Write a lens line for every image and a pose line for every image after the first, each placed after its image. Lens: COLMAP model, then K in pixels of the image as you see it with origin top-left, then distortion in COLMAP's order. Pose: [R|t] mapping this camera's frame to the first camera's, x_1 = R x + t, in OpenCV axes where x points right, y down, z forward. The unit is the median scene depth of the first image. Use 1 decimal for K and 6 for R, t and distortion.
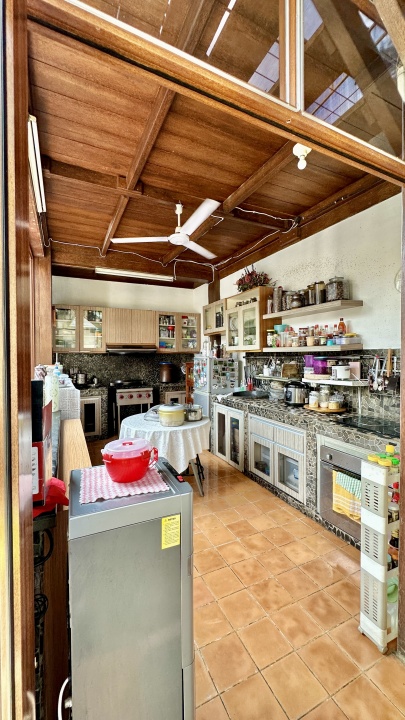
lens RADIAL K [[289.7, 0, 202.6], [0, 289.7, 360.1], [0, 0, 1]] dist [0.004420, -0.000017]
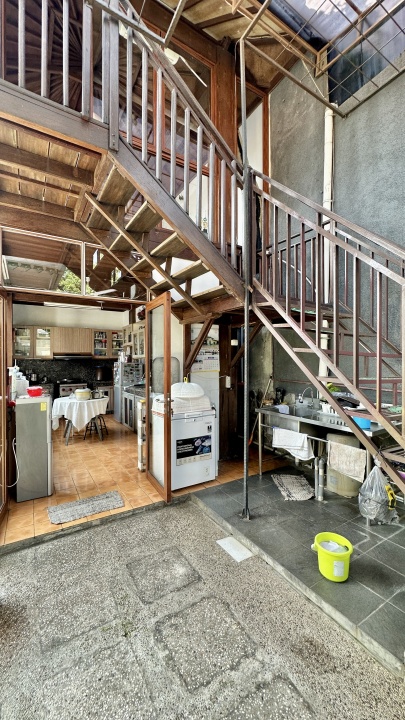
lens RADIAL K [[289.7, 0, 202.3], [0, 289.7, 358.0], [0, 0, 1]] dist [0.004420, -0.000017]
pose [[0.995042, 0.000119, 0.099460, 0.261671], [0.002216, 0.999725, -0.023363, 0.004765], [-0.099436, 0.023468, 0.994767, -0.501050]]
